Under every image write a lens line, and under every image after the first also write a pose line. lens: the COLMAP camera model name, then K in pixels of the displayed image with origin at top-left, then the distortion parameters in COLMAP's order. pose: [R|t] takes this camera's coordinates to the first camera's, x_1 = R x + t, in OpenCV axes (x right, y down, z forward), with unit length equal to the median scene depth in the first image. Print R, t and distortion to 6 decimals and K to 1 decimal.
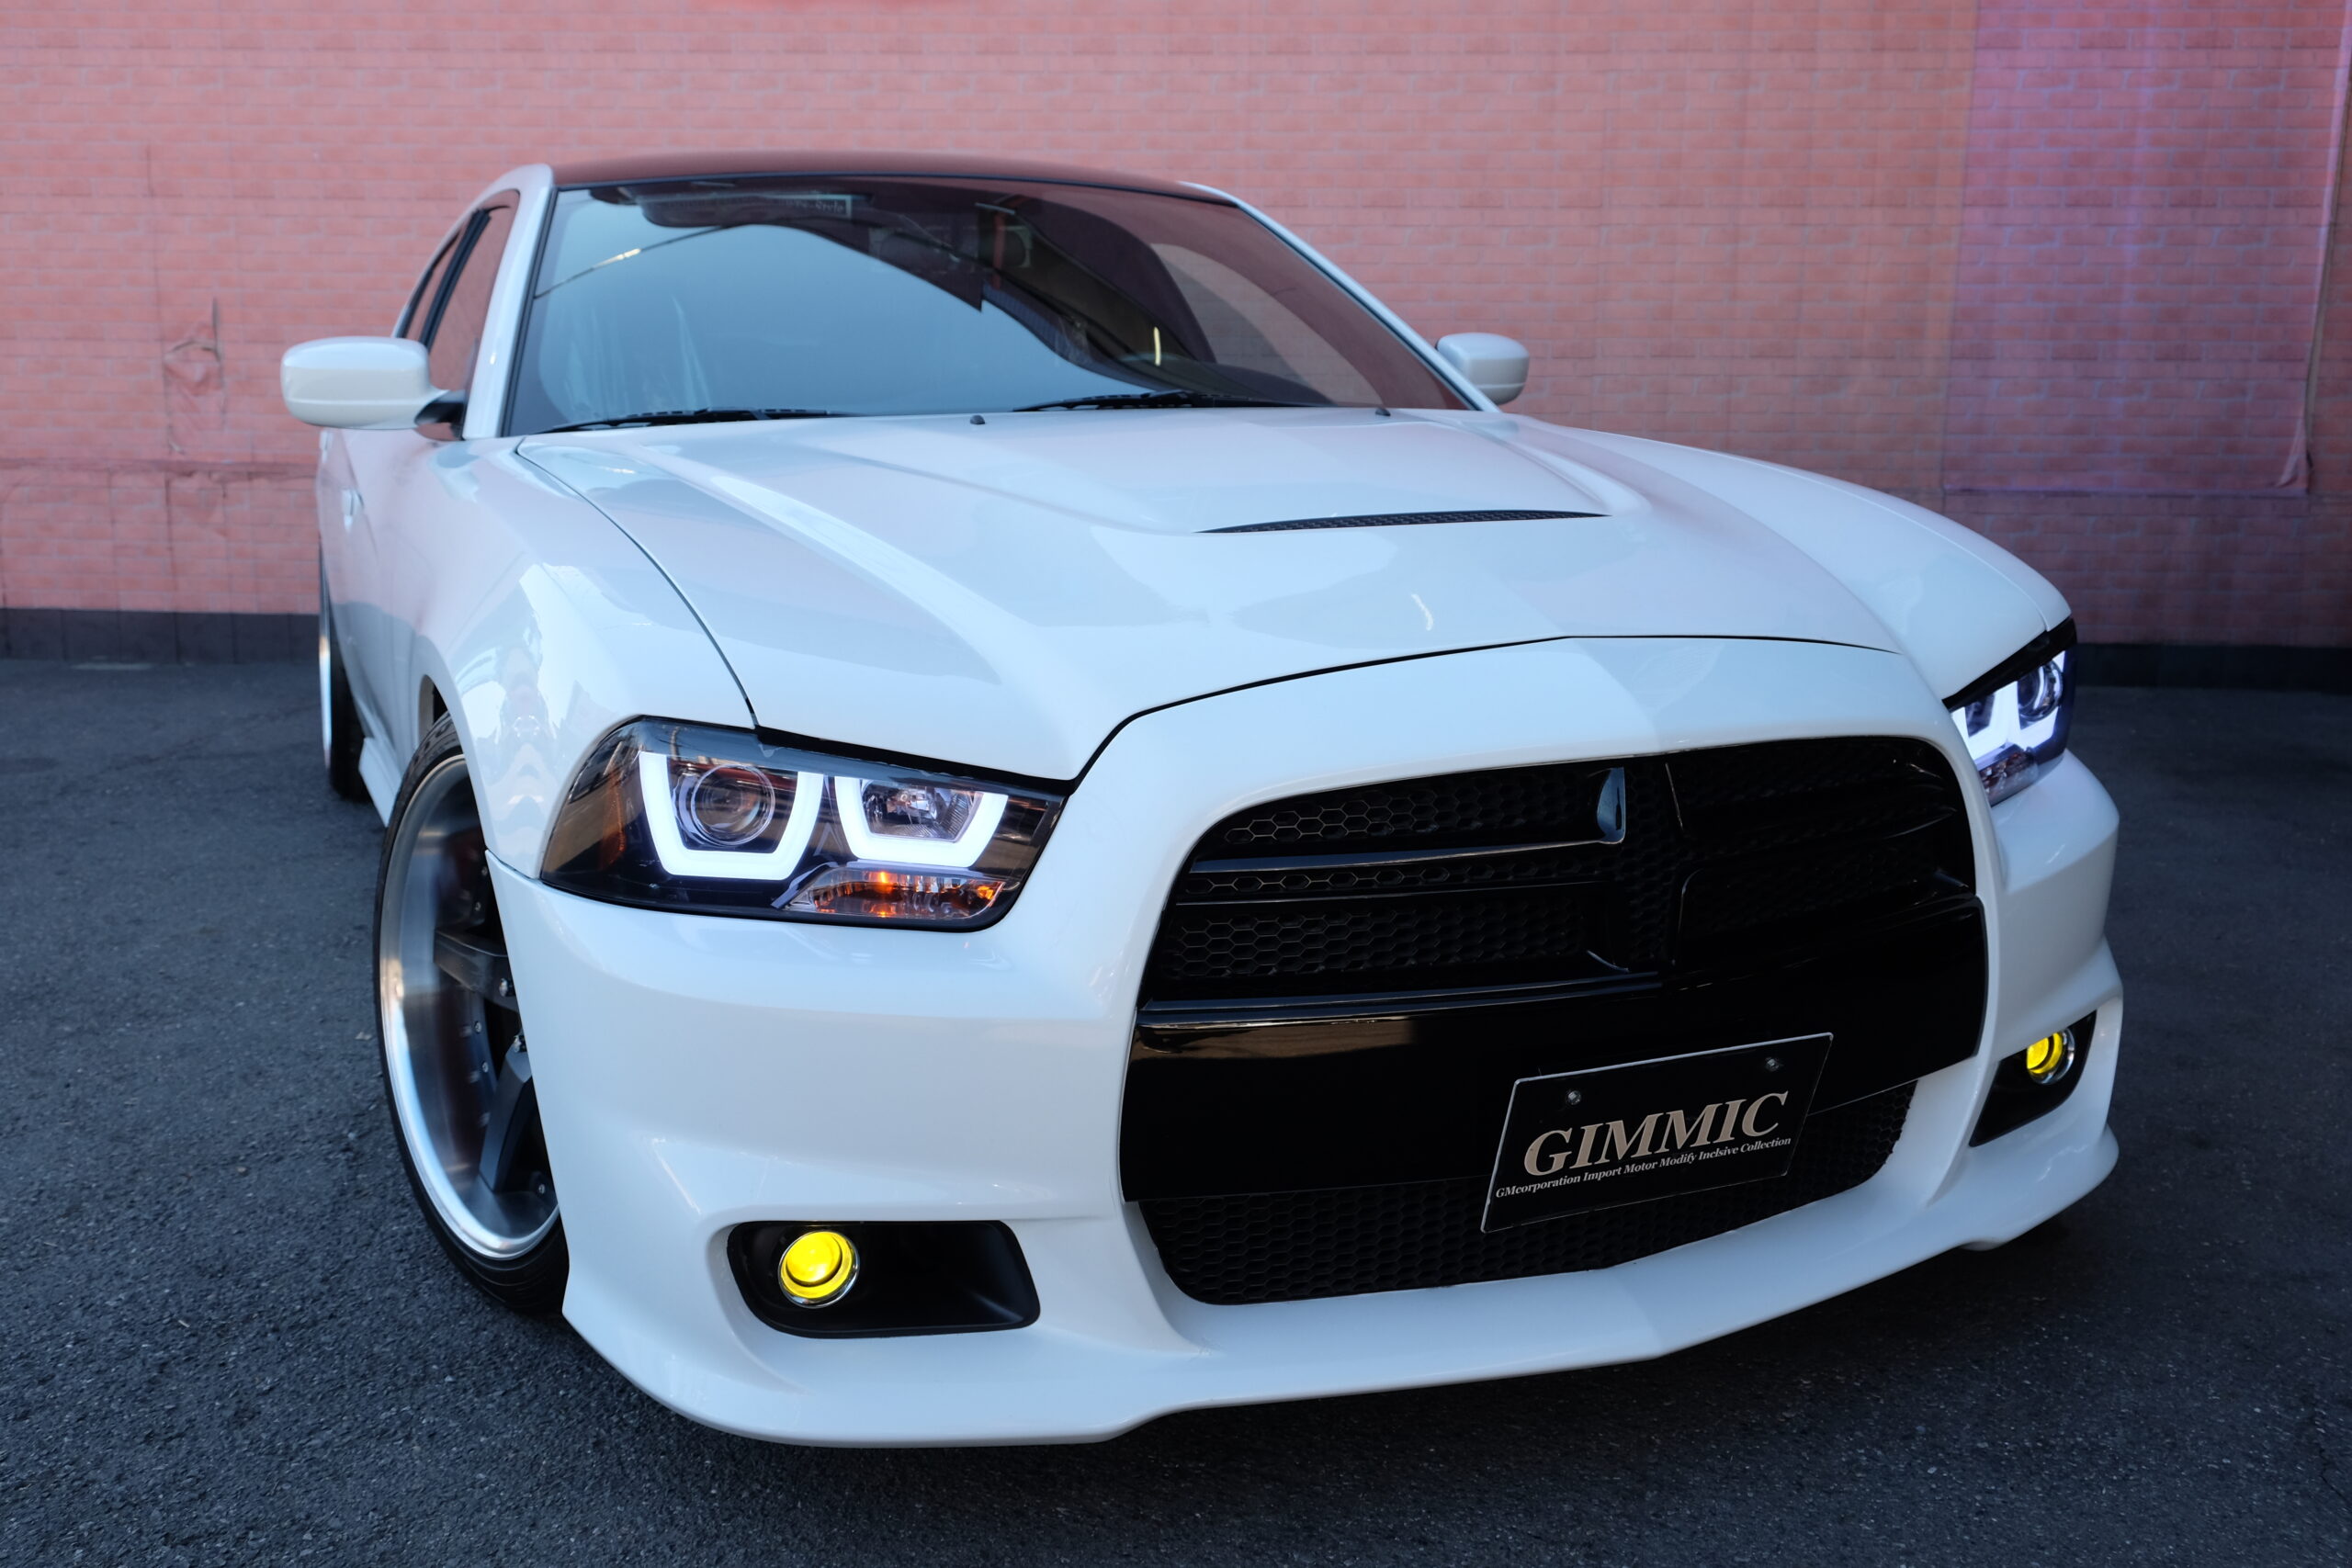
lens RADIAL K [[2108.7, 0, 1202.0], [0, 2108.7, 781.2], [0, 0, 1]] dist [0.032039, -0.035332]
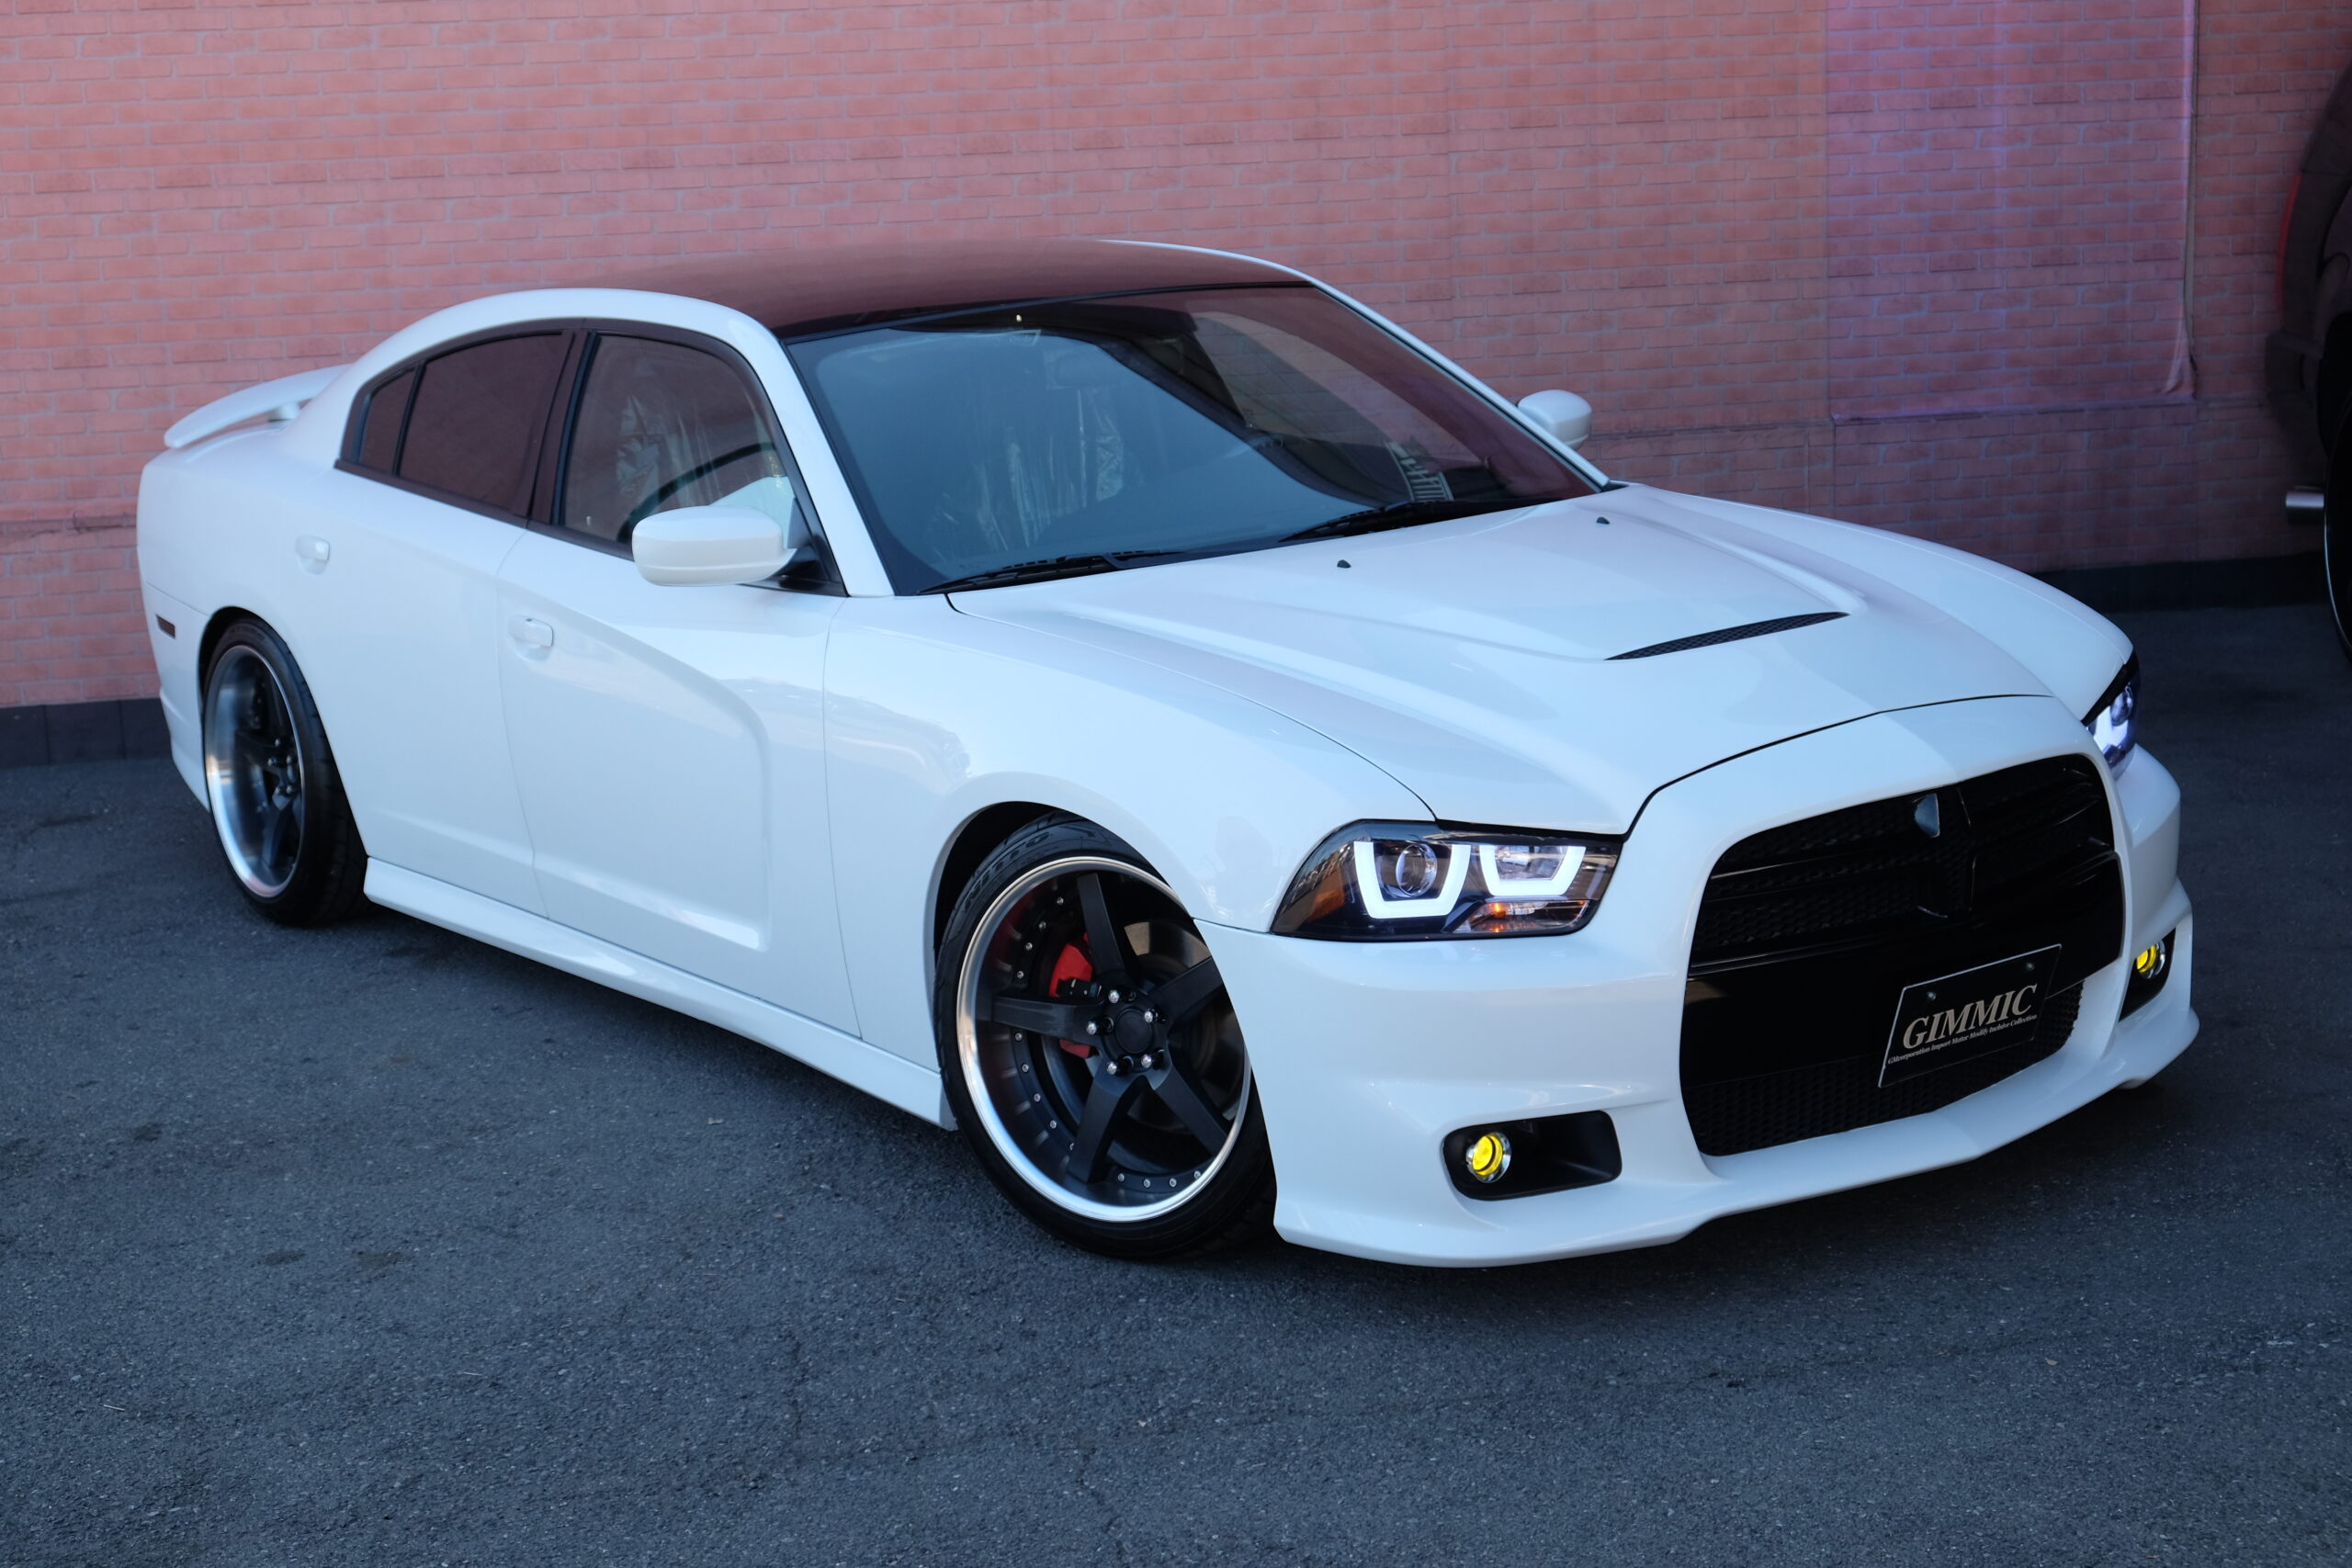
lens RADIAL K [[3773.3, 0, 1138.6], [0, 3773.3, 756.7], [0, 0, 1]] dist [0.018185, 0.000000]
pose [[0.970219, -0.092214, 0.223992, -0.472463], [0.092680, 0.995660, 0.008457, -0.052463], [-0.223800, 0.012555, 0.974554, -0.768319]]
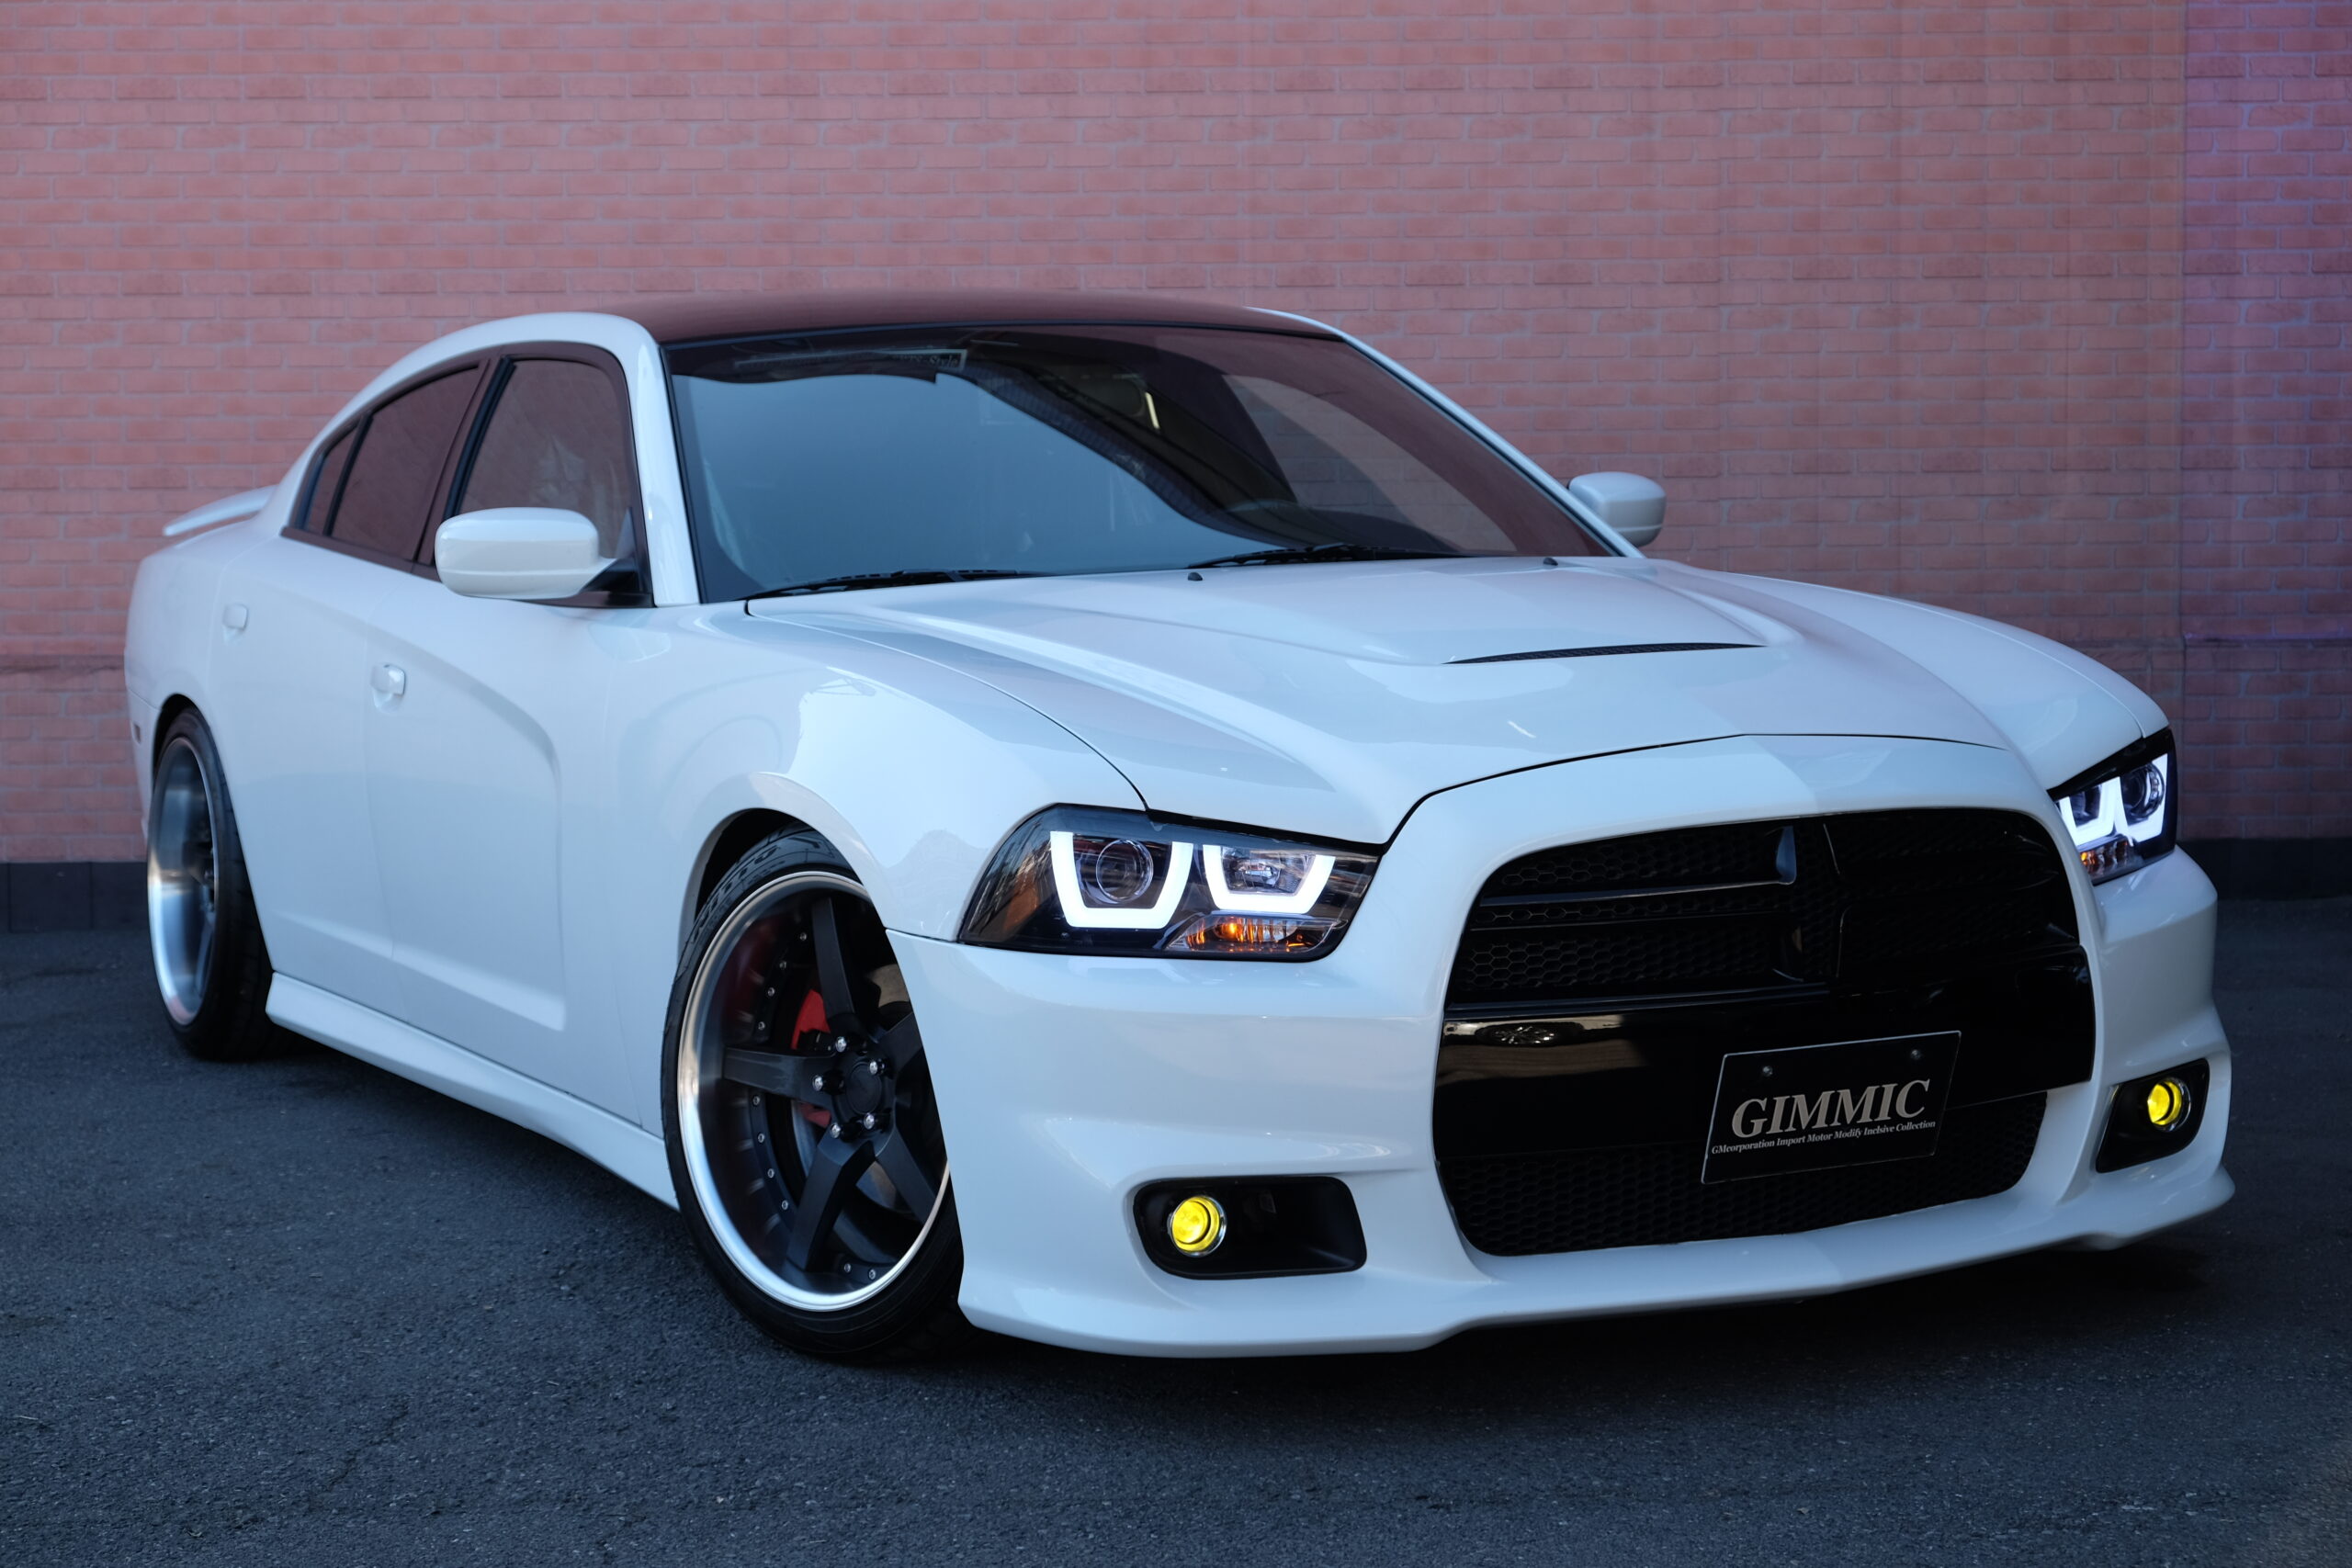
lens RADIAL K [[4280.4, 0, 1177.2], [0, 4280.4, 828.3], [0, 0, 1]] dist [0.035944, 0.000000]
pose [[0.997734, -0.024488, 0.062669, -0.160138], [0.031003, 0.993968, -0.105196, 0.119838], [-0.059715, 0.106901, 0.992475, -0.743204]]
